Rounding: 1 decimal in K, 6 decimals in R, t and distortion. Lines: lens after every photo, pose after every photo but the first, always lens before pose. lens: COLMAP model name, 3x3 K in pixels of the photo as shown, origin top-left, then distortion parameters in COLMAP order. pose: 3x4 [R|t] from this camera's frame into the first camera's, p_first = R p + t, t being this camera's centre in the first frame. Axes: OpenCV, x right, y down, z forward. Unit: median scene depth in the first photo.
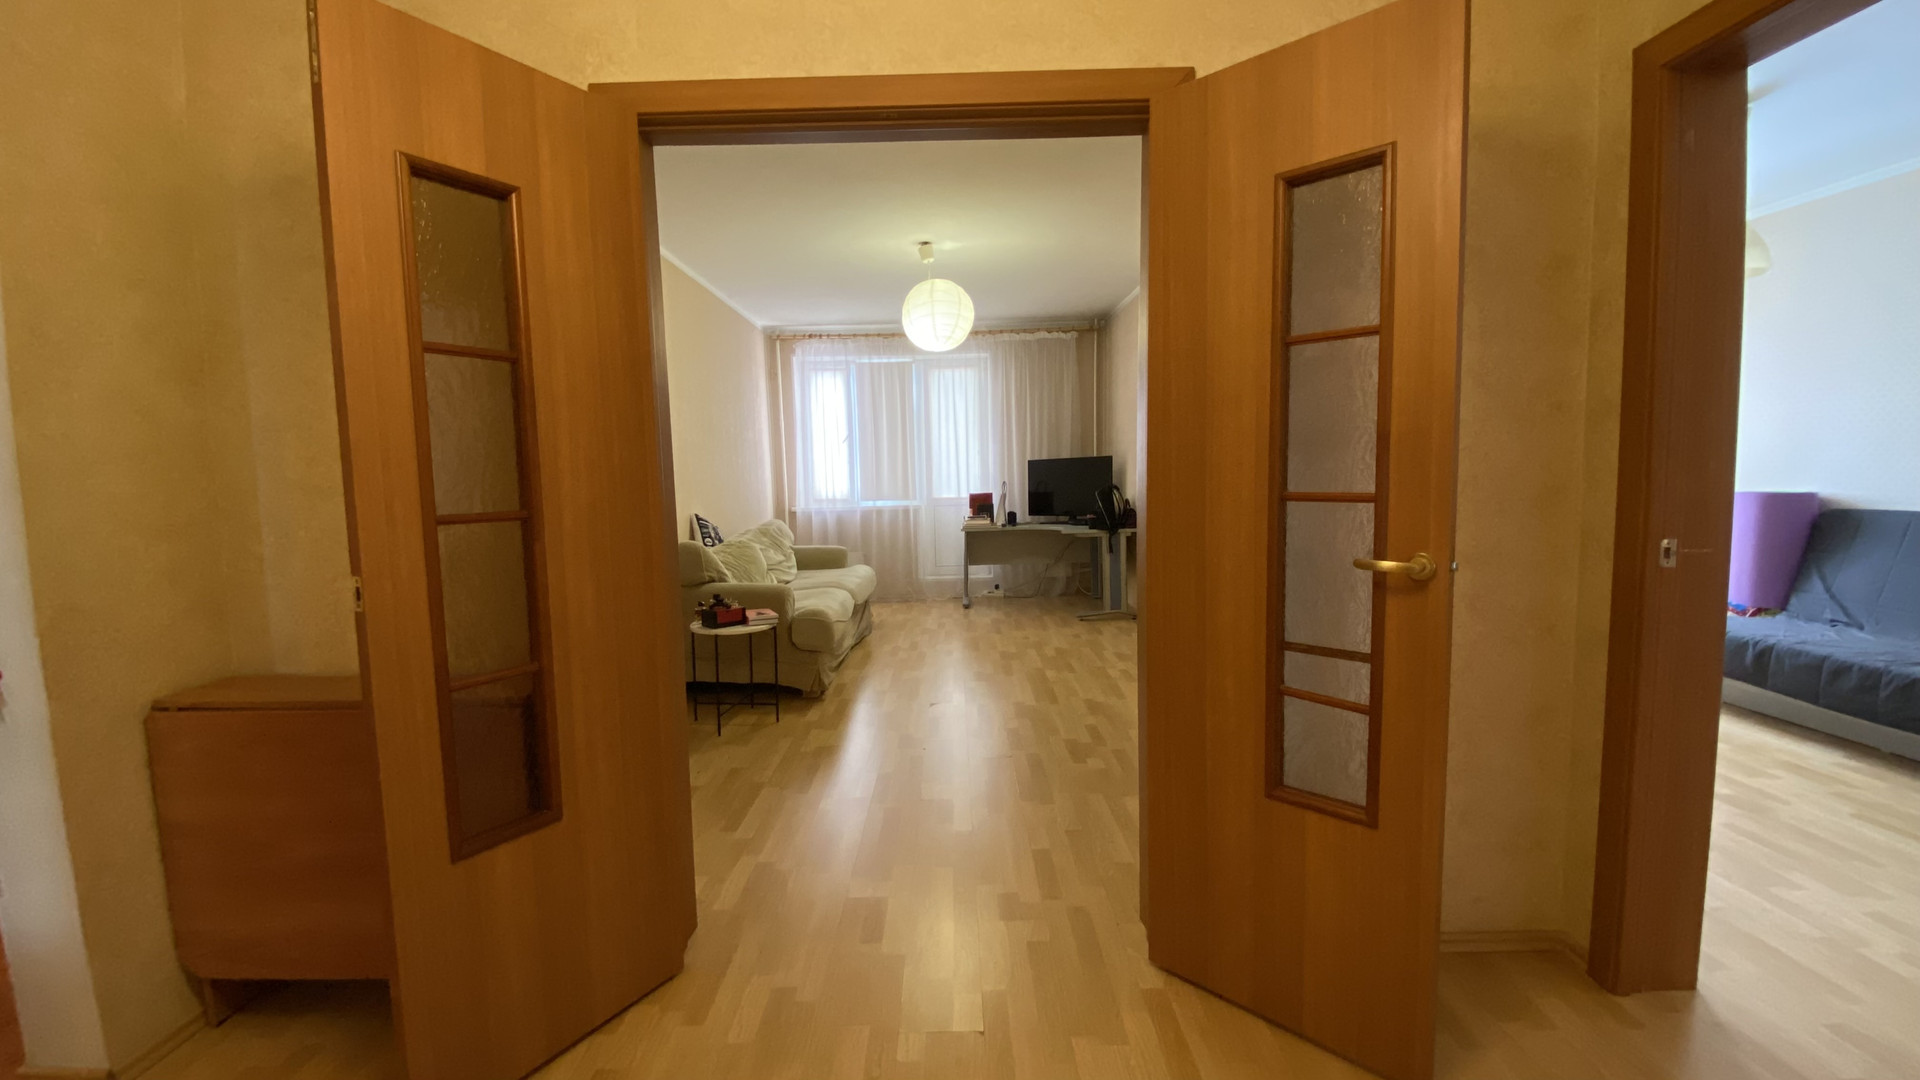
lens RADIAL K [[762.0, 0, 947.3], [0, 762.0, 536.9], [0, 0, 1]] dist [0.018858, -0.018820]
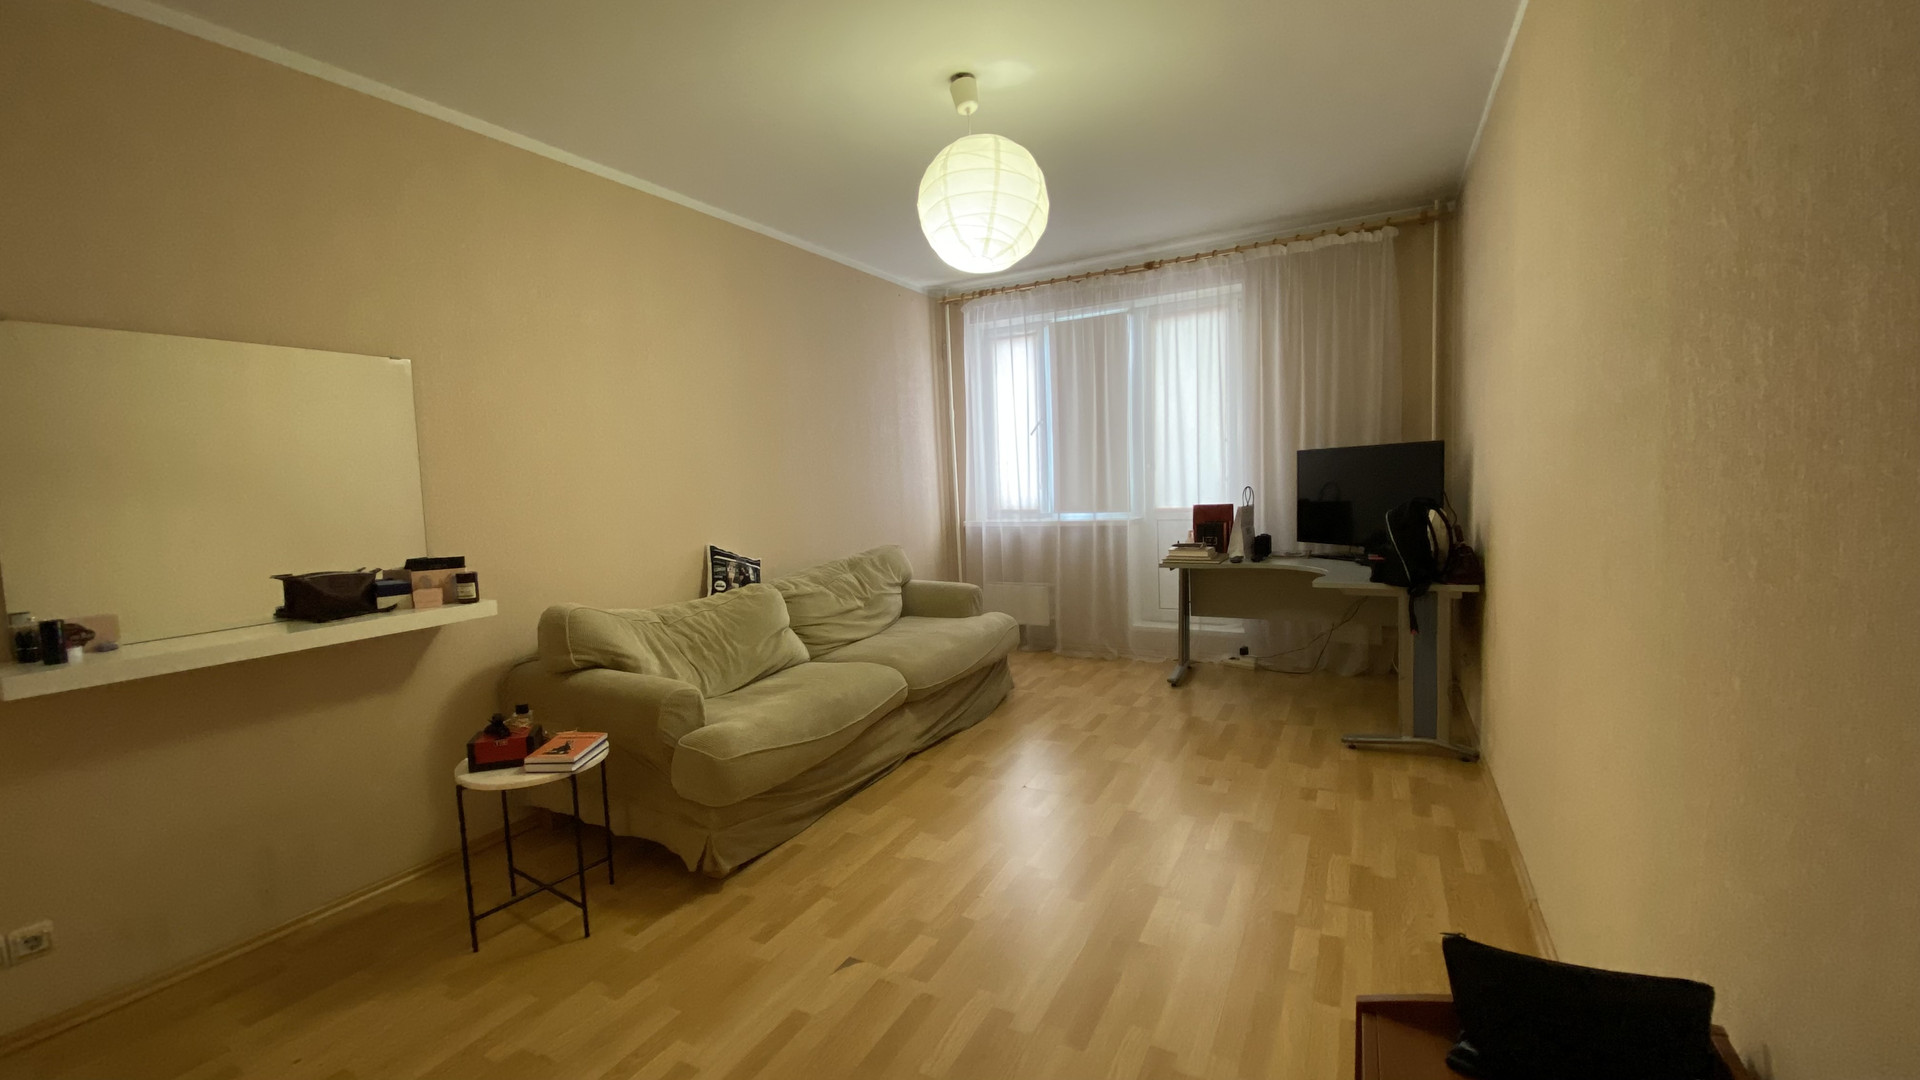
lens RADIAL K [[762.0, 0, 947.3], [0, 762.0, 536.9], [0, 0, 1]] dist [0.018858, -0.018820]
pose [[0.879784, 0.023698, -0.474782, 0.151331], [-0.015404, 0.999653, 0.021351, -0.040832], [0.475123, -0.011470, 0.879844, 0.326933]]
